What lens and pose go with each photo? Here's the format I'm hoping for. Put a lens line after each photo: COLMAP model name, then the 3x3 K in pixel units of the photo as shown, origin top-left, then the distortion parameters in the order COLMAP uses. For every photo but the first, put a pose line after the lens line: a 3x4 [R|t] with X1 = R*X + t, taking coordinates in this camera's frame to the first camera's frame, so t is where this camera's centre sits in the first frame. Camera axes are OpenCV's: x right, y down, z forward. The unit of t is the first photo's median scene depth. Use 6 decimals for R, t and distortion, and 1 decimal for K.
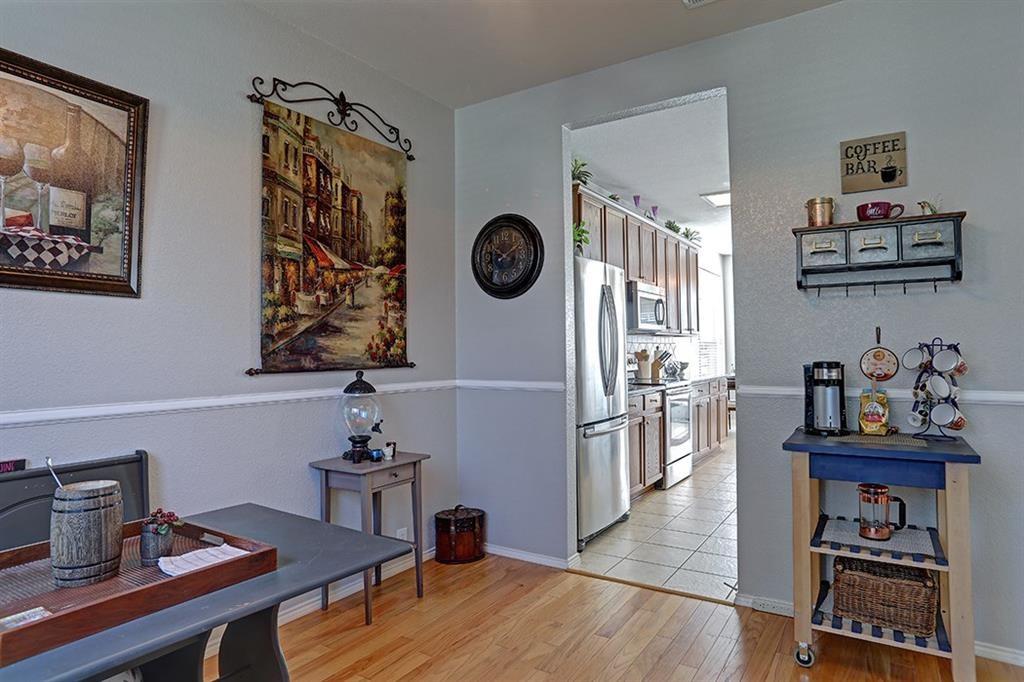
lens RADIAL K [[594.7, 0, 512.5], [0, 594.7, 337.2], [0, 0, 1]] dist [-0.035277, 0.012384]
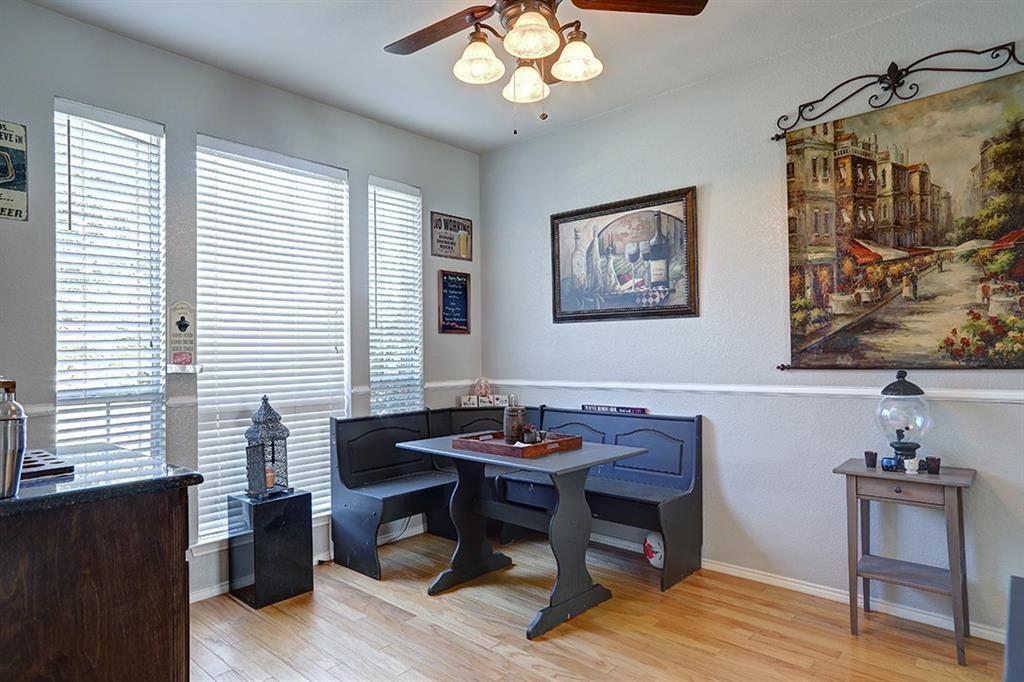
lens RADIAL K [[594.7, 0, 511.7], [0, 594.7, 346.7], [0, 0, 1]] dist [-0.035277, 0.012384]
pose [[-0.171651, 0.010678, -0.985100, 0.748914], [0.050133, 0.998740, 0.002090, -0.011963], [0.983881, -0.049027, -0.171970, 0.592799]]
